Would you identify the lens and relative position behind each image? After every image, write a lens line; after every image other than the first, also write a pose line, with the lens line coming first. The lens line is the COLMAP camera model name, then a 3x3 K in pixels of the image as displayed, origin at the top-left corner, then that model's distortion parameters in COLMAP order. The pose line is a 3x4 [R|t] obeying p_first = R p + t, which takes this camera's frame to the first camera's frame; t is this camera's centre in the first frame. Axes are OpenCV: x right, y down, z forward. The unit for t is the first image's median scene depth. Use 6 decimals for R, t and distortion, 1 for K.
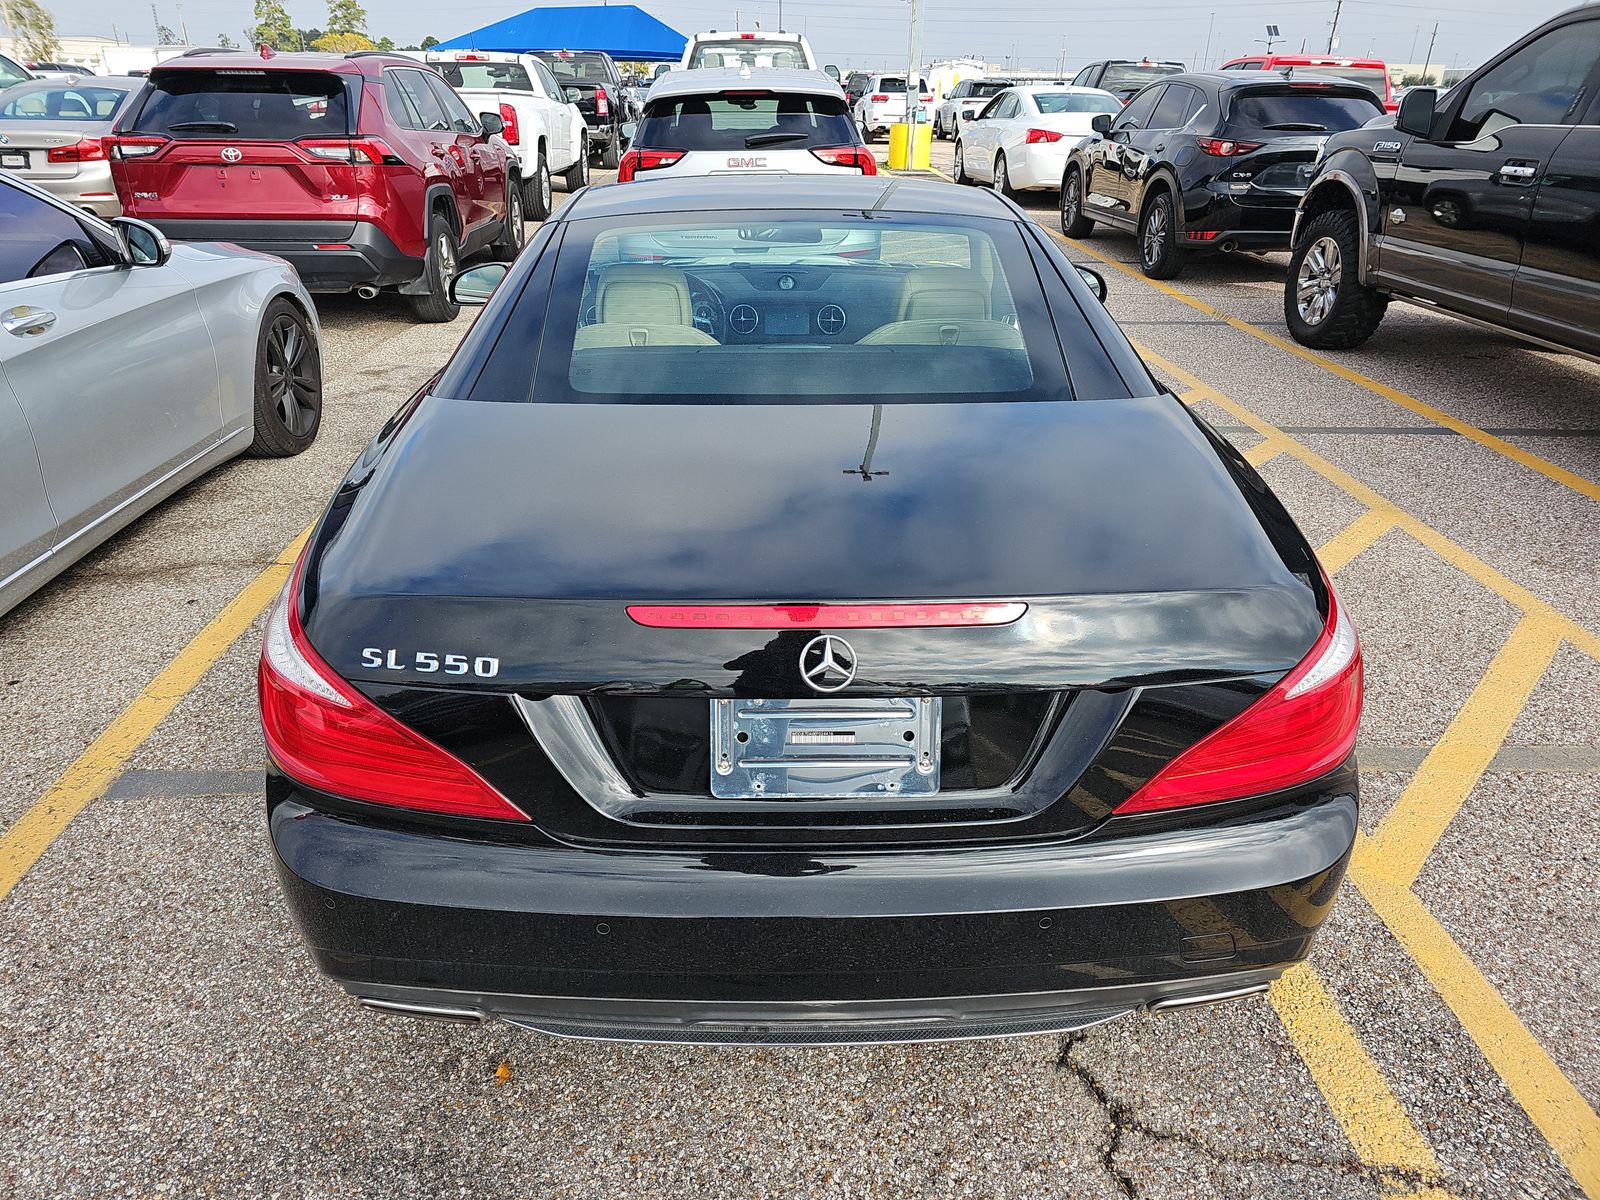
lens RADIAL K [[1097.8, 0, 801.8], [0, 1097.8, 607.0], [0, 0, 1]] dist [0.054723, -0.052744]
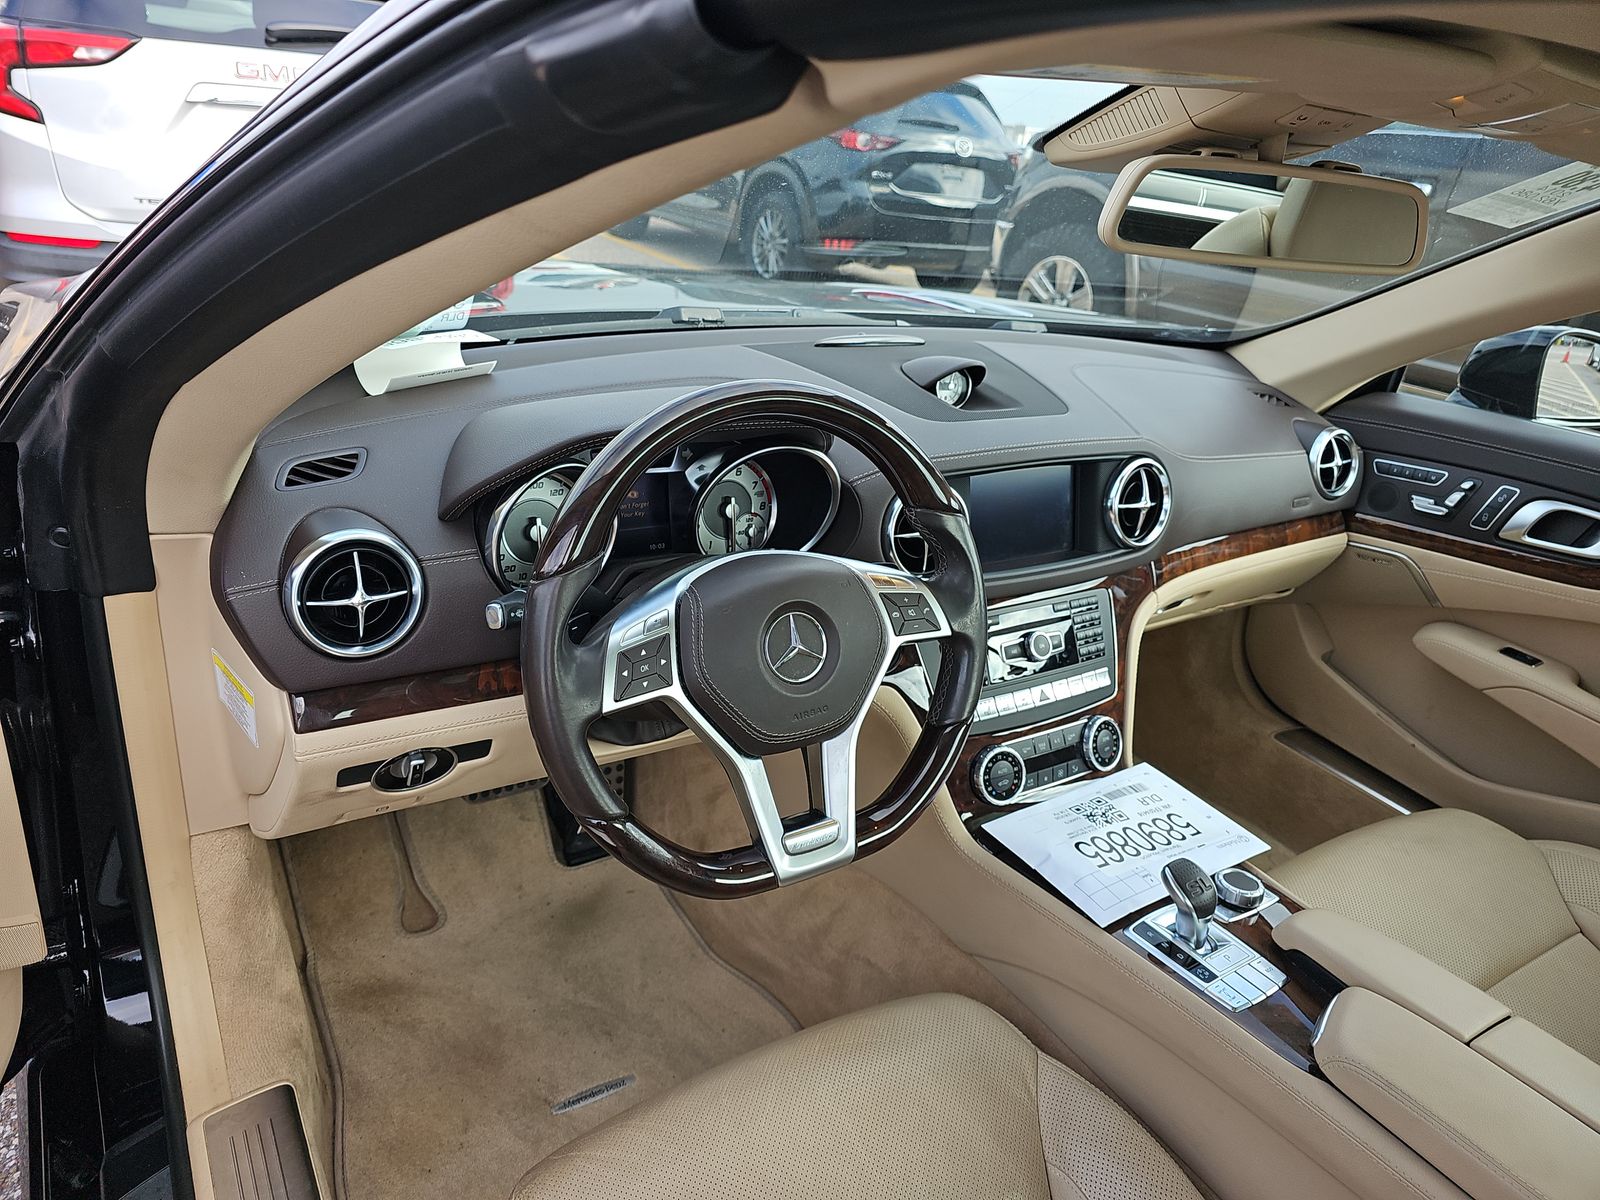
lens RADIAL K [[1069.9, 0, 794.3], [0, 1069.9, 597.2], [0, 0, 1]] dist [0.176026, -0.144664]
pose [[0.865467, -0.125719, 0.484935, -0.115844], [0.125524, 0.991540, 0.033033, -0.136035], [-0.484985, 0.032282, 0.873926, 0.401008]]
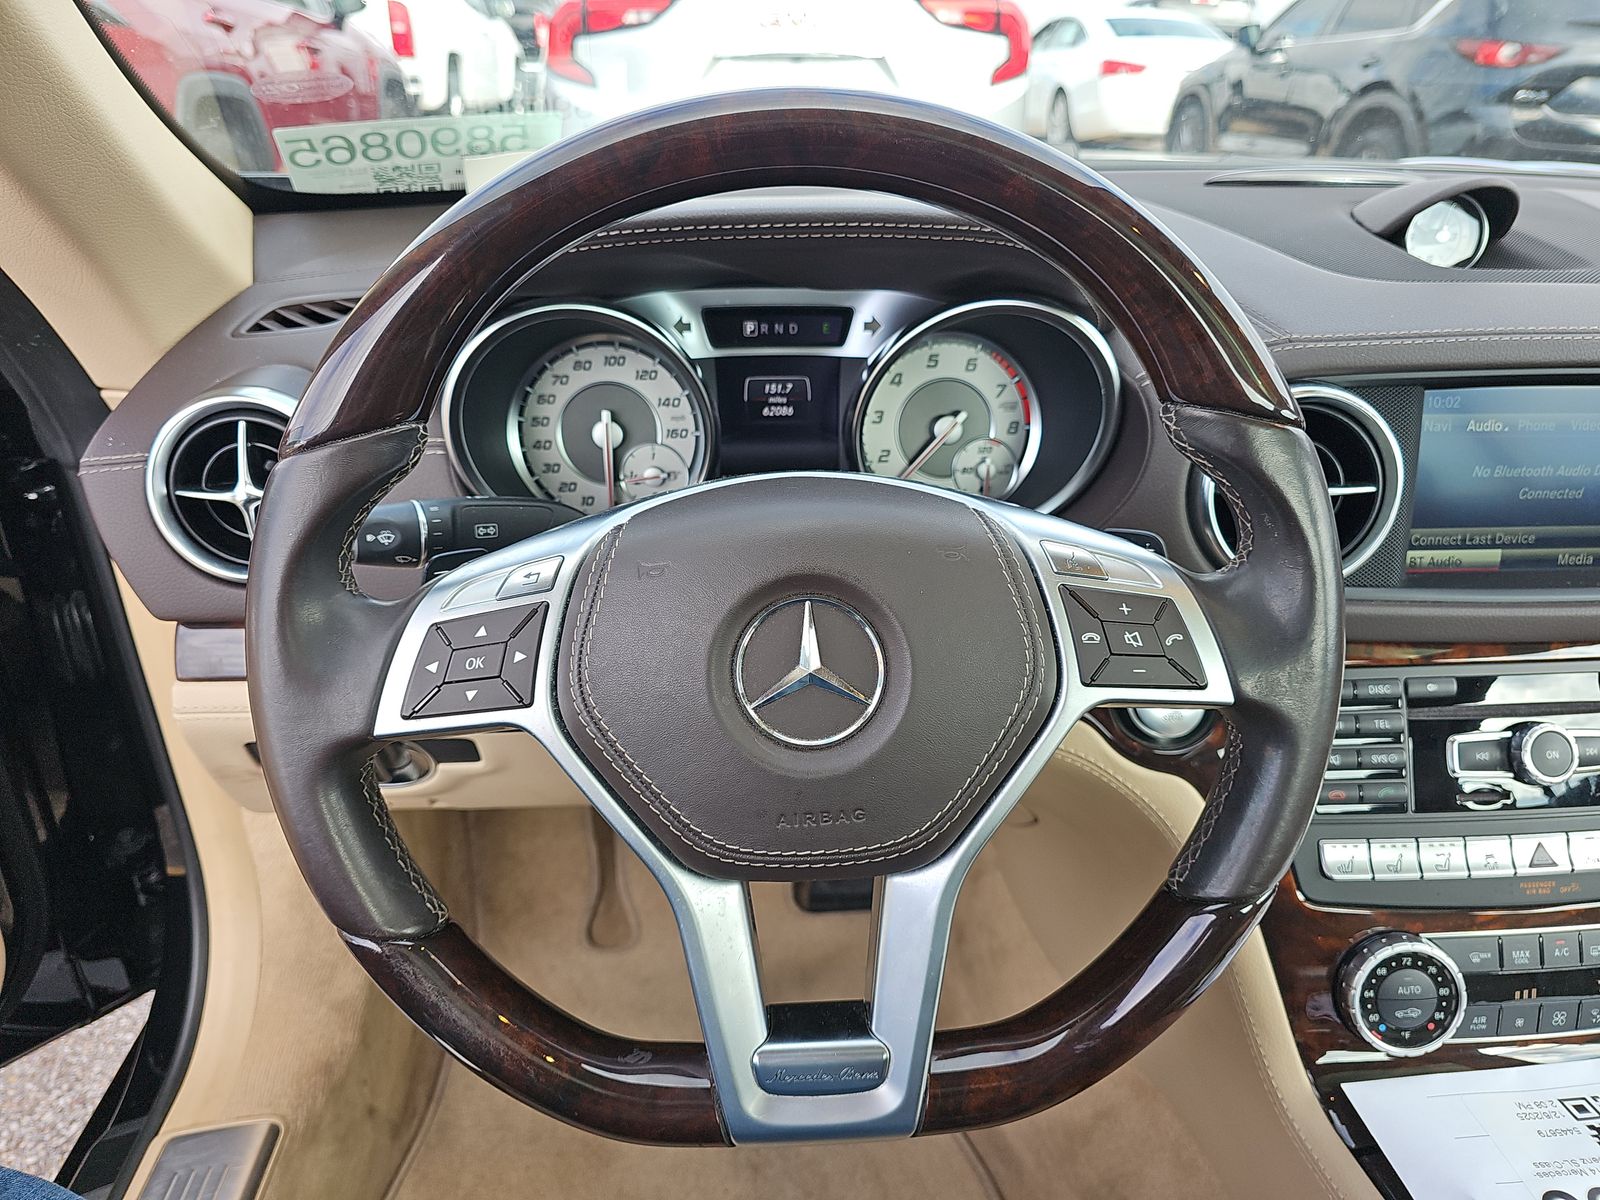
lens RADIAL K [[1097.8, 0, 801.8], [0, 1097.8, 607.0], [0, 0, 1]] dist [0.054723, -0.052744]
pose [[0.999293, -0.005026, 0.037264, -0.062087], [0.004296, 0.999798, 0.019636, -0.131170], [-0.037355, -0.019462, 0.999113, 0.447646]]
